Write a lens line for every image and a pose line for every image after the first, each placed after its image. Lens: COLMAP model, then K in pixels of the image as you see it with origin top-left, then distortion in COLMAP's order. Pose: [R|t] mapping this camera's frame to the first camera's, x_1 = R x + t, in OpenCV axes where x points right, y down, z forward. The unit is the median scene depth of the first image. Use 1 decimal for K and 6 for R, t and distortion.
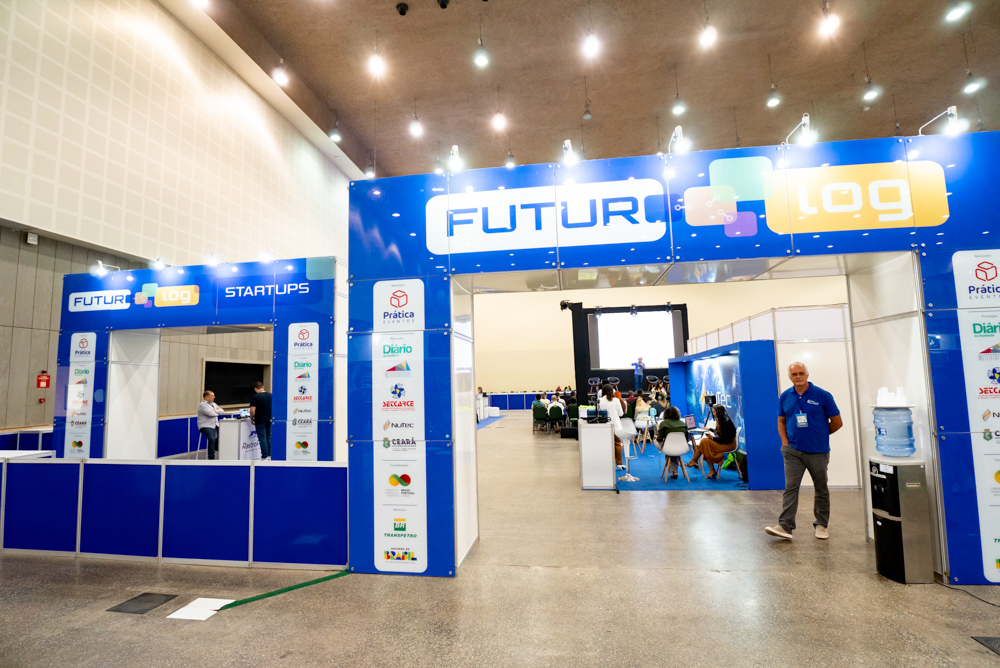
lens RADIAL K [[482.1, 0, 500.6], [0, 482.1, 336.9], [0, 0, 1]] dist [-0.013360, 0.000012]
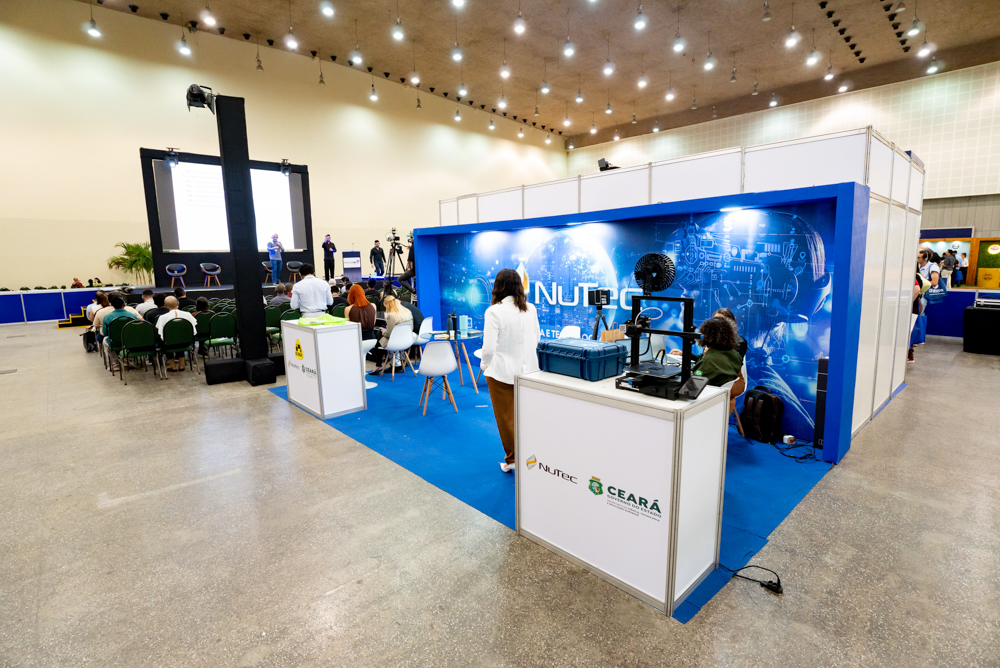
lens RADIAL K [[482.1, 0, 498.3], [0, 482.1, 337.7], [0, 0, 1]] dist [-0.013360, 0.000012]
pose [[0.630922, -0.108605, 0.768207, -0.031759], [-0.069426, 0.978279, 0.195323, 0.026332], [-0.772734, -0.176567, 0.609678, 0.265239]]
